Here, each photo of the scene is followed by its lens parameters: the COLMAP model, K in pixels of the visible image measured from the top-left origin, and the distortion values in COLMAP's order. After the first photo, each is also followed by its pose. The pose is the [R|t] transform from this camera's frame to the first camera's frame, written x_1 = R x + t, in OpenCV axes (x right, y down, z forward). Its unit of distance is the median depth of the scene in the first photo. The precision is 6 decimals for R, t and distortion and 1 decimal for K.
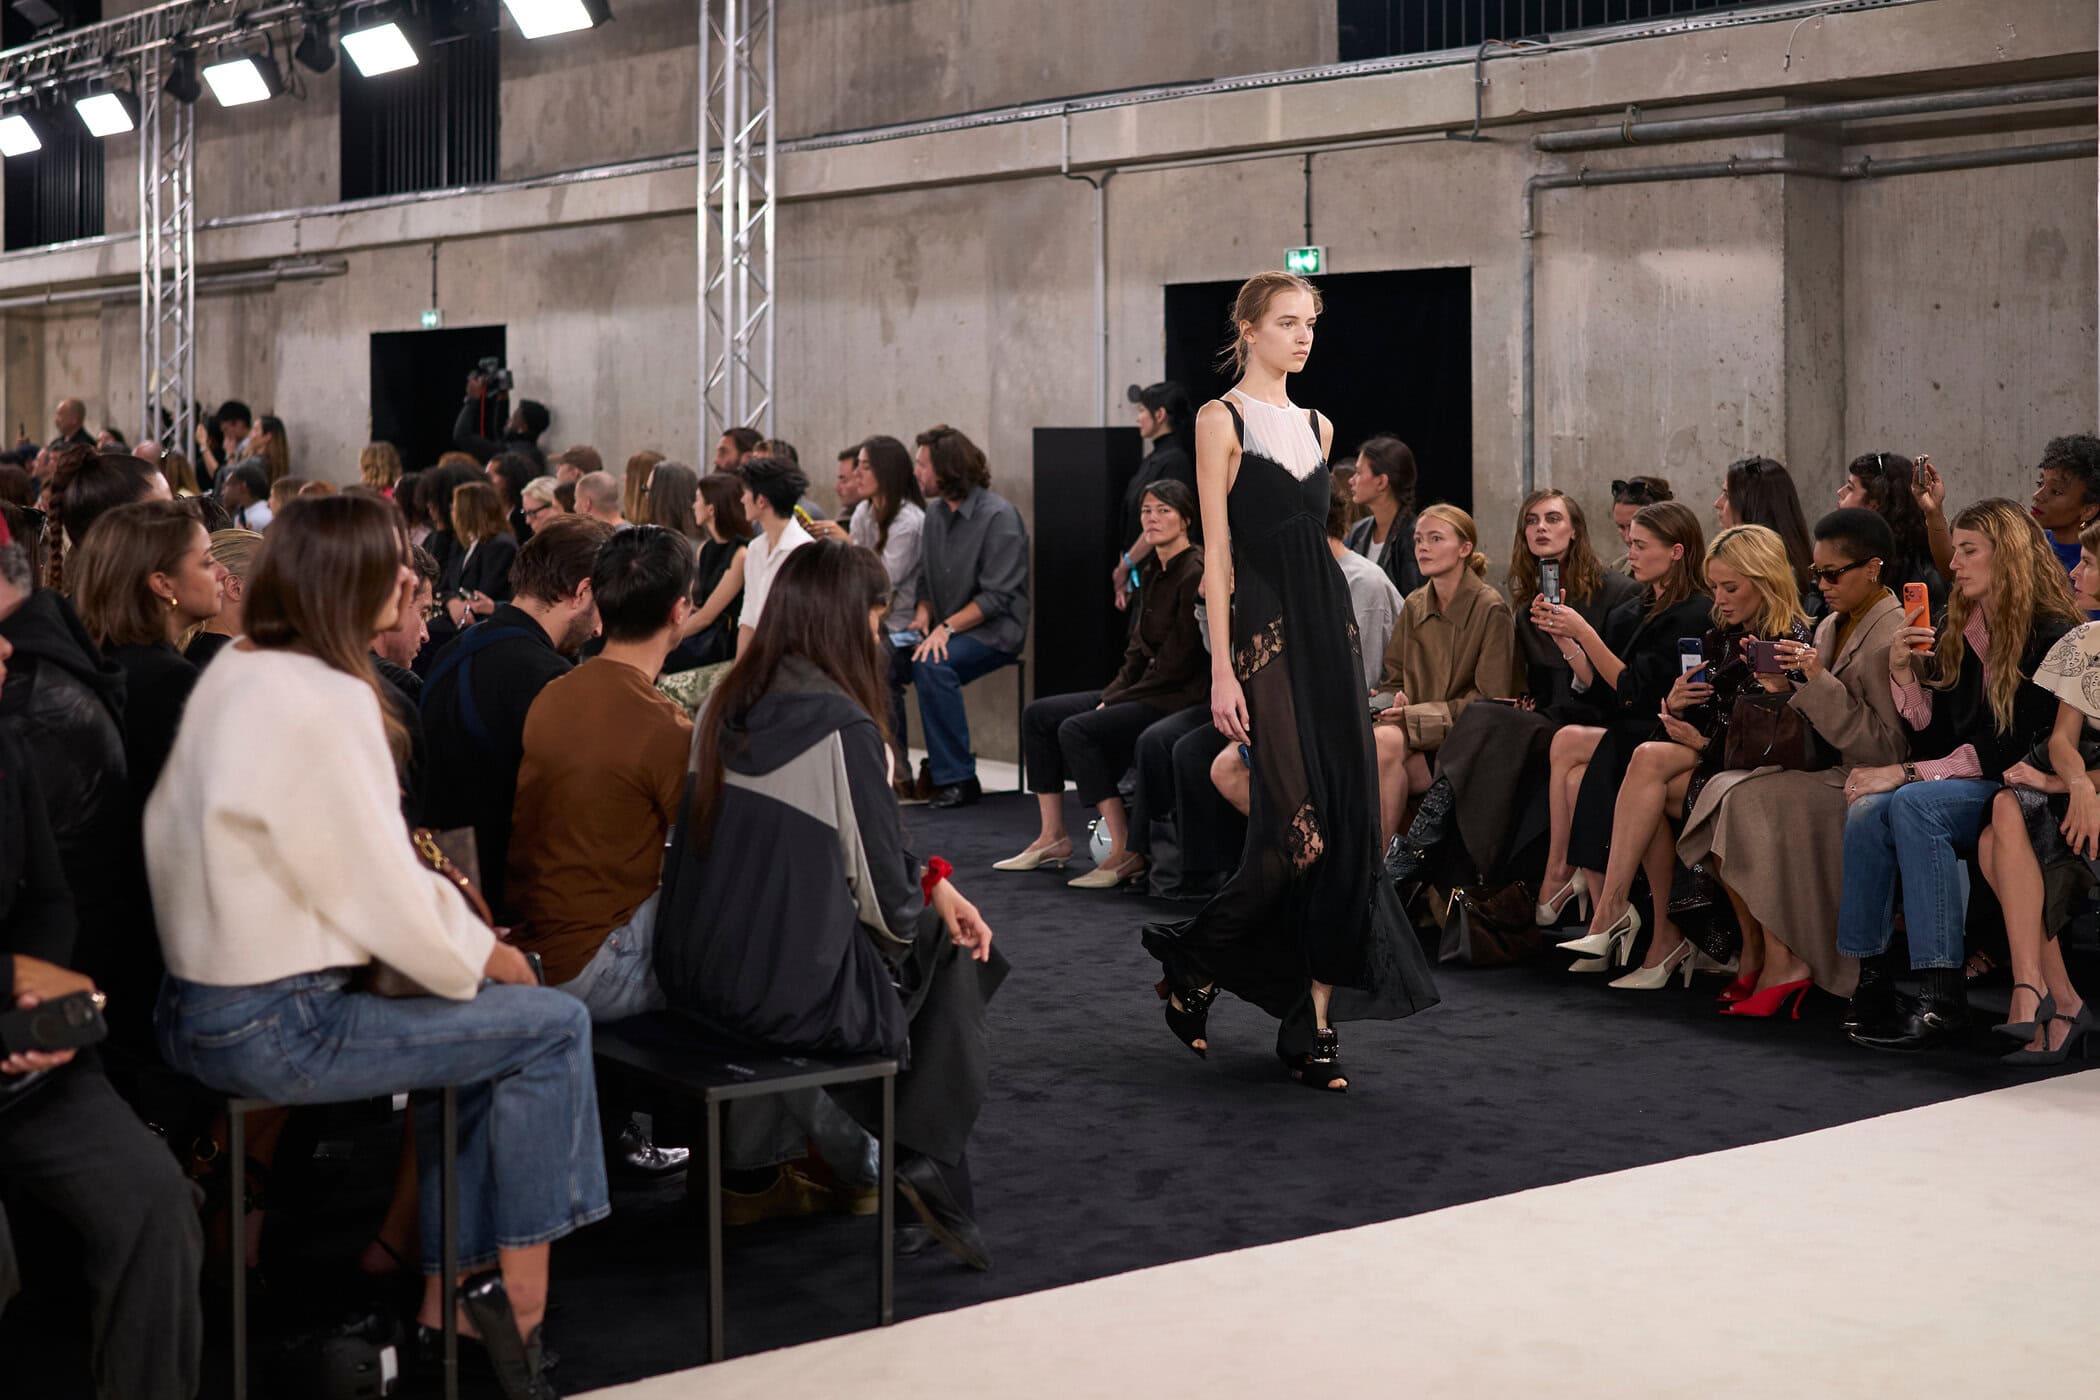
lens RADIAL K [[3130.2, 0, 1037.3], [0, 3130.2, 410.2], [0, 0, 1]] dist [-0.049544, 0.107014]
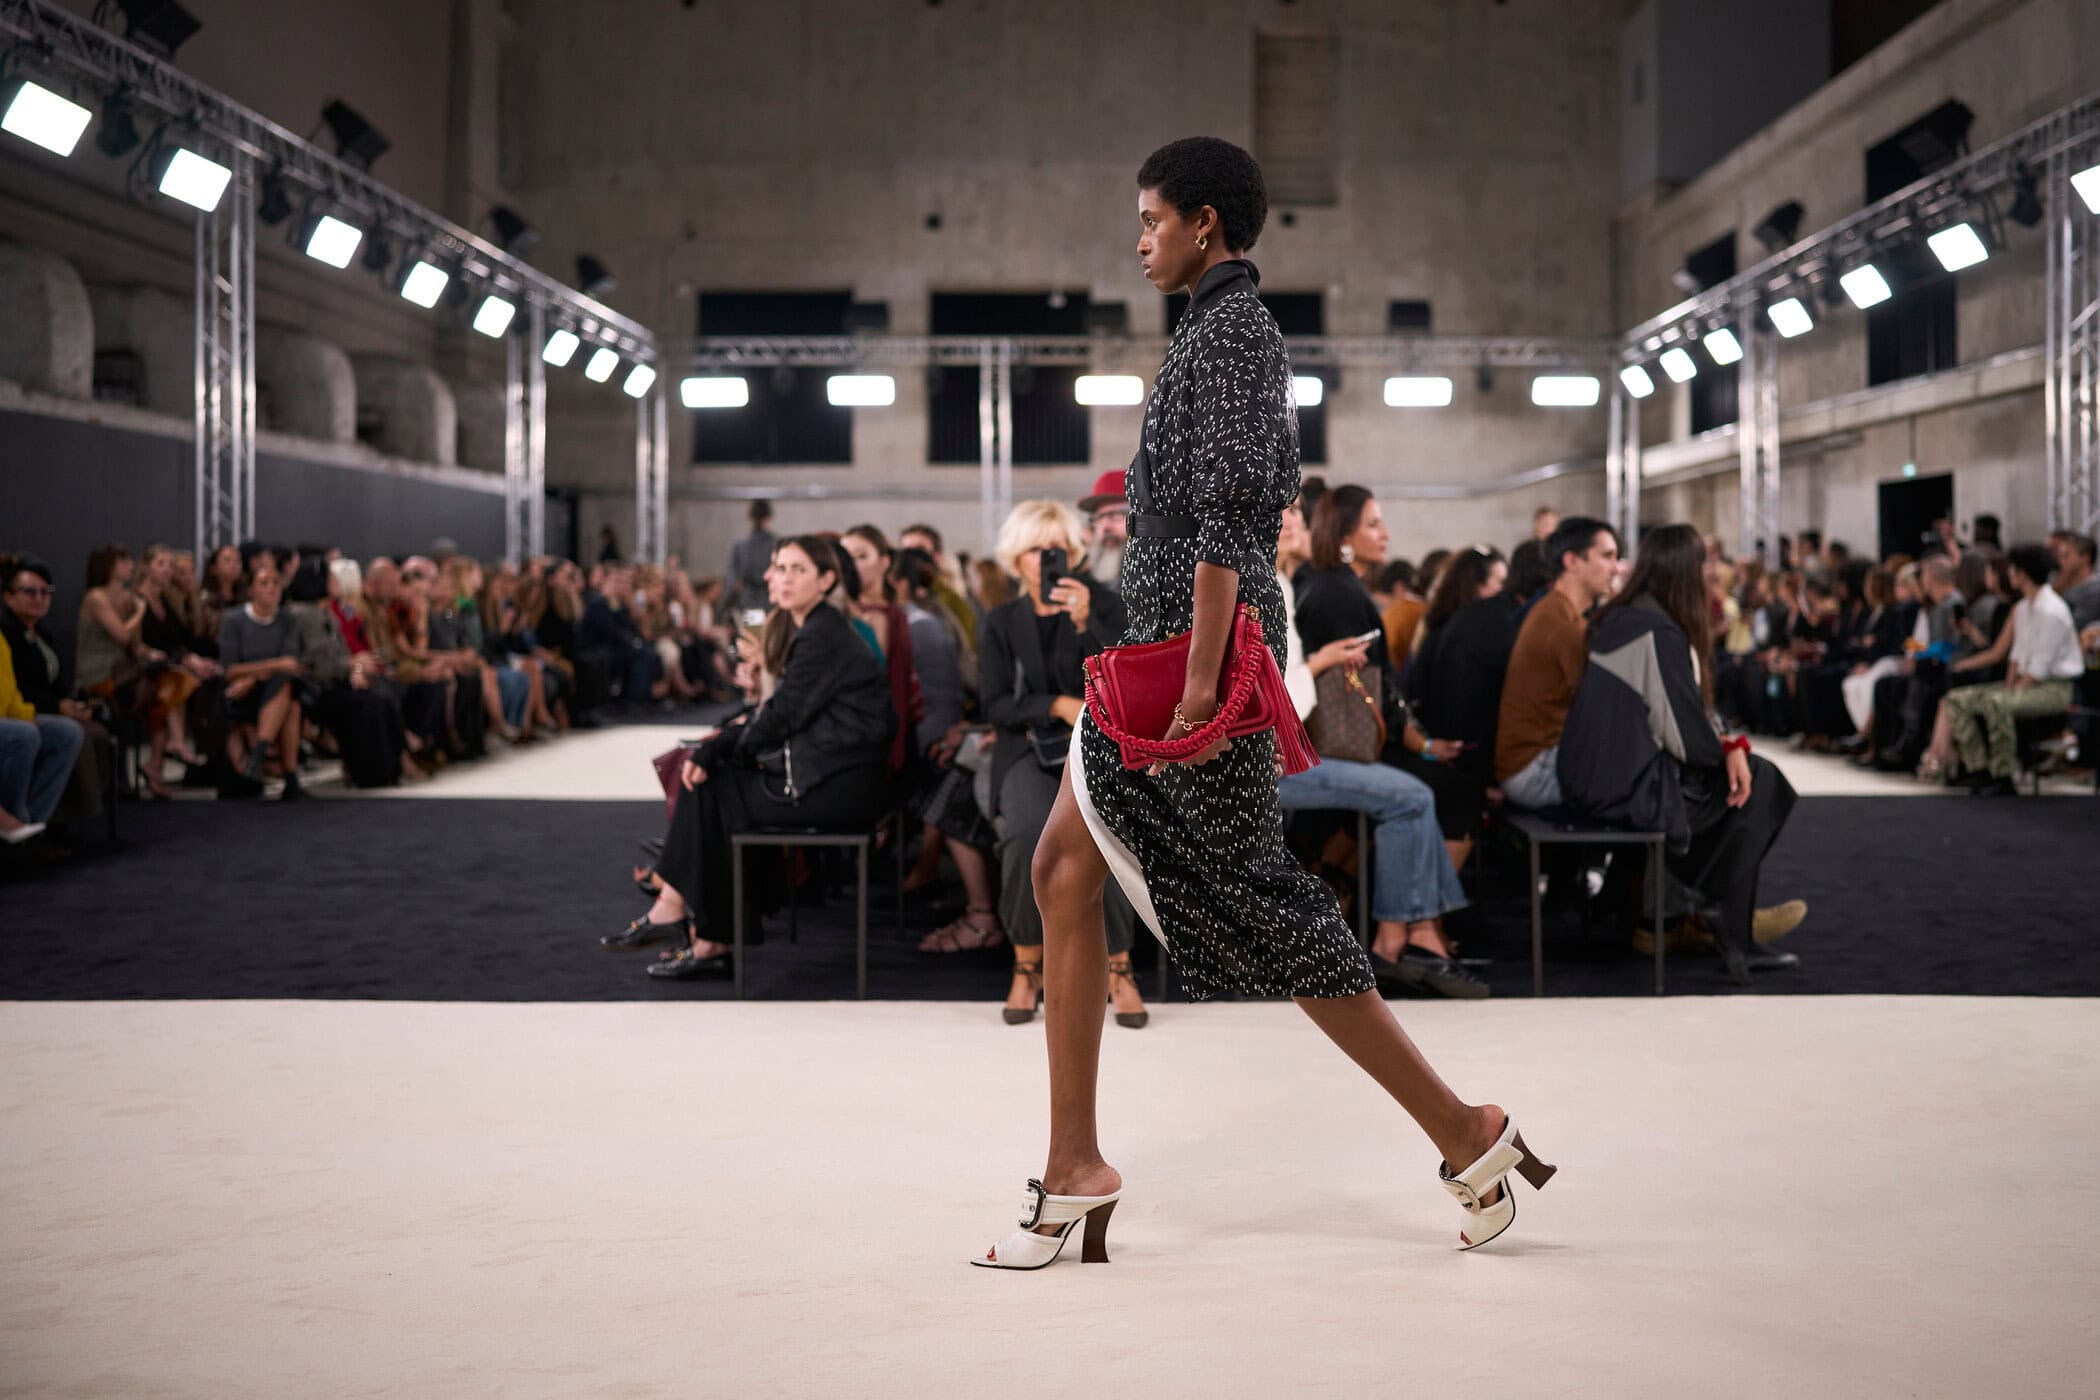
lens RADIAL K [[2181.2, 0, 1135.9], [0, 2181.2, 538.4], [0, 0, 1]] dist [-0.055275, 0.169467]
pose [[0.802799, -0.009616, -0.596172, 0.171649], [-0.001874, 0.999824, -0.018650, 0.032167], [0.596247, 0.016089, 0.802640, -0.030040]]
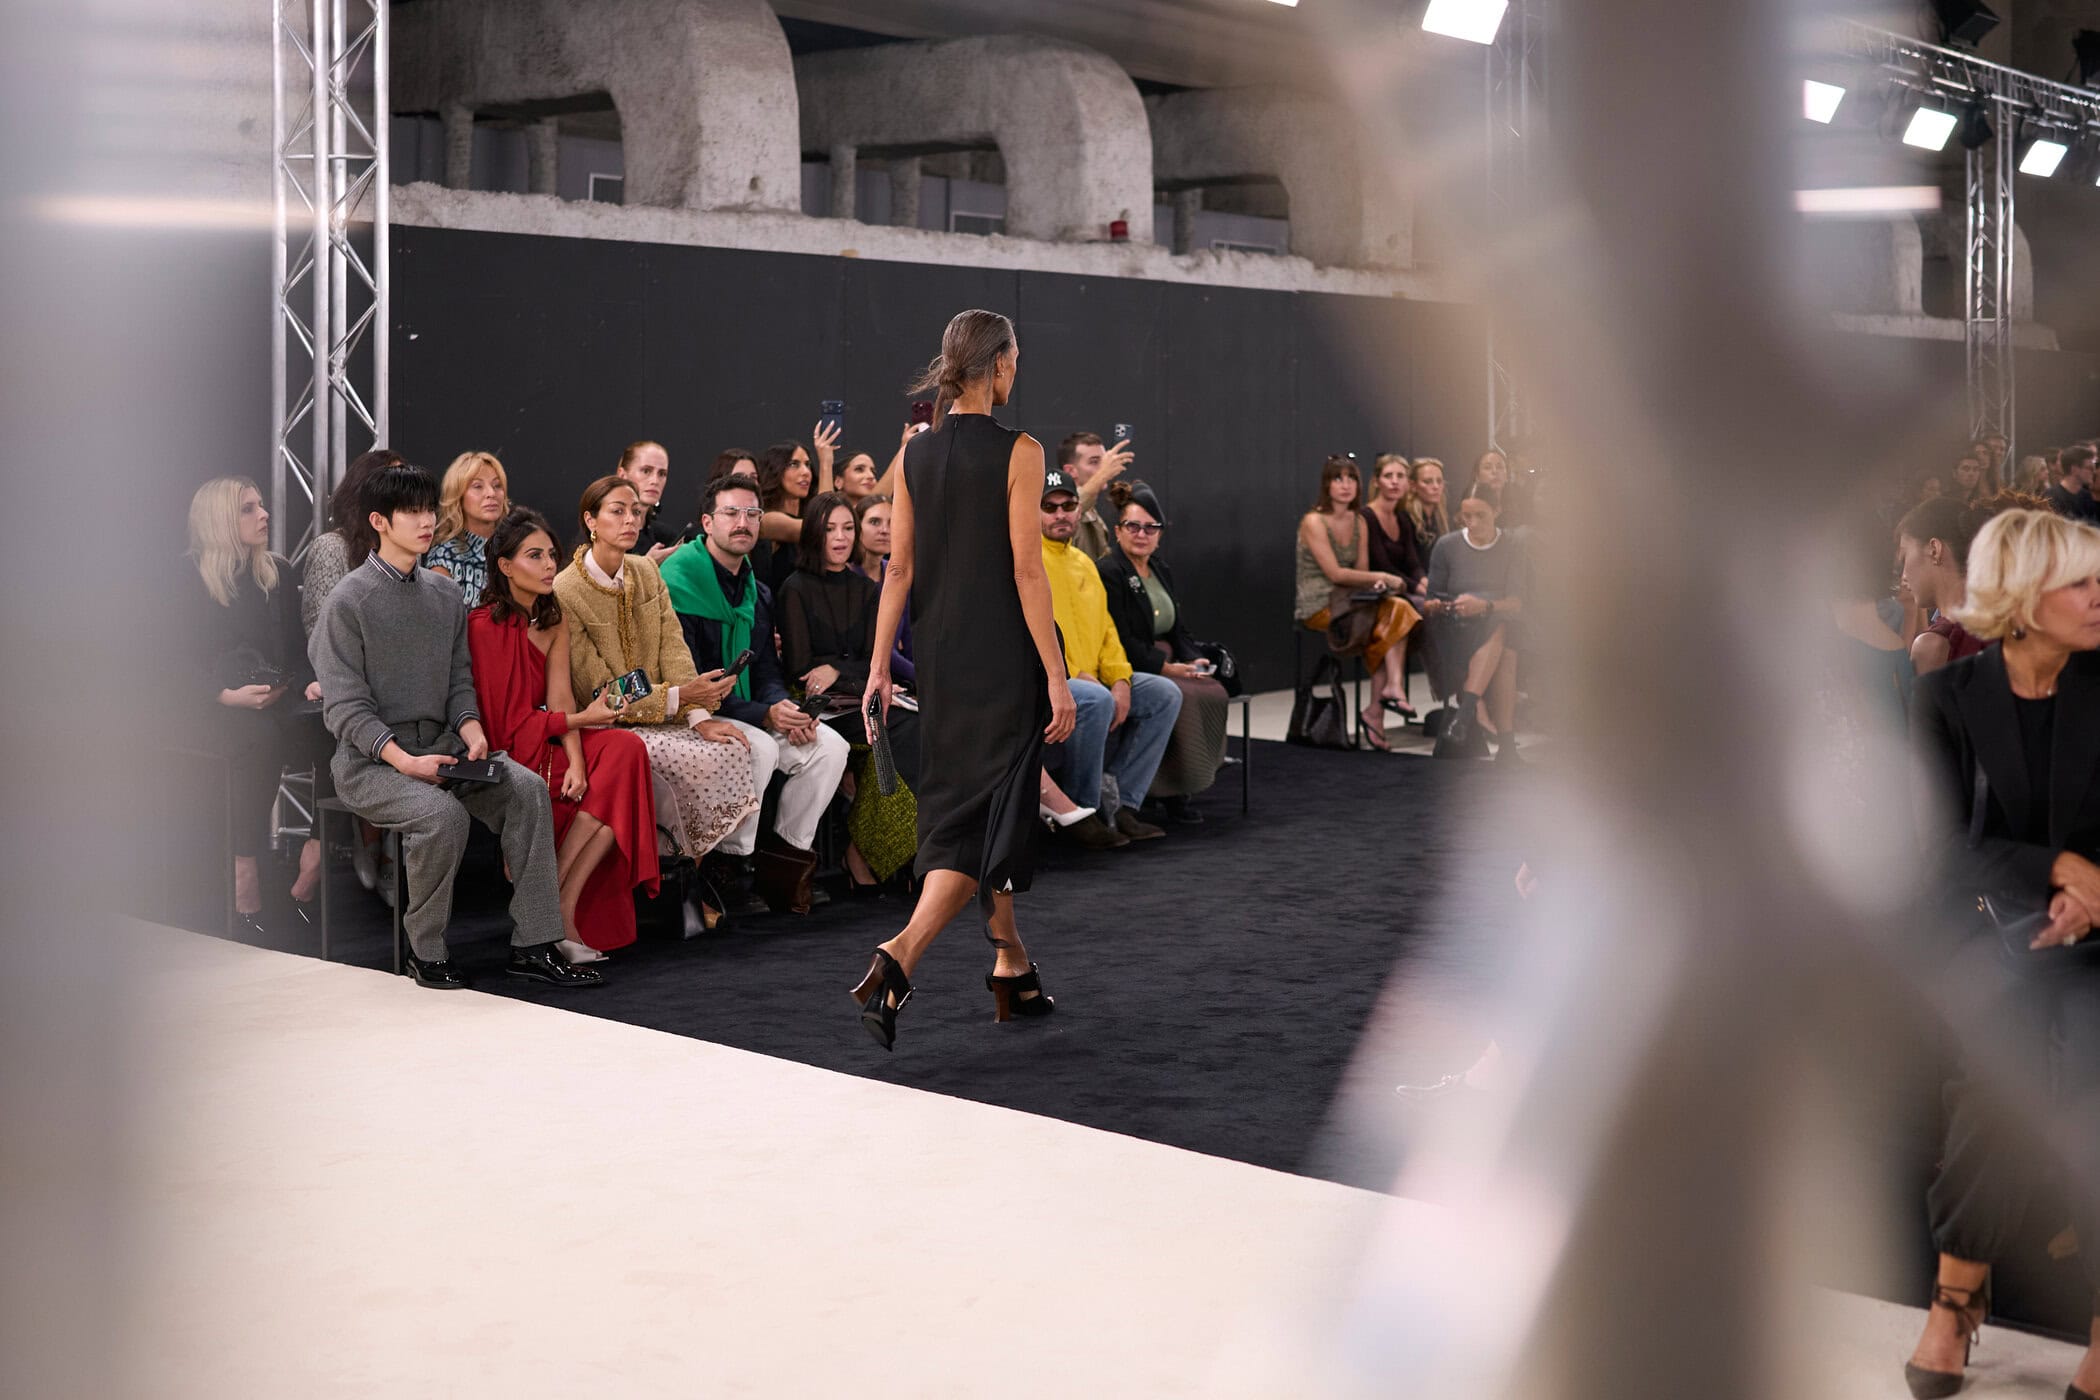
lens RADIAL K [[2600.3, 0, 1054.2], [0, 2600.3, 395.5], [0, 0, 1]] dist [-0.014650, 0.008642]
pose [[0.229228, -0.006274, -0.973353, 0.178556], [0.001028, 0.999980, -0.006204, 0.002746], [0.973372, 0.000422, 0.229230, 0.134613]]
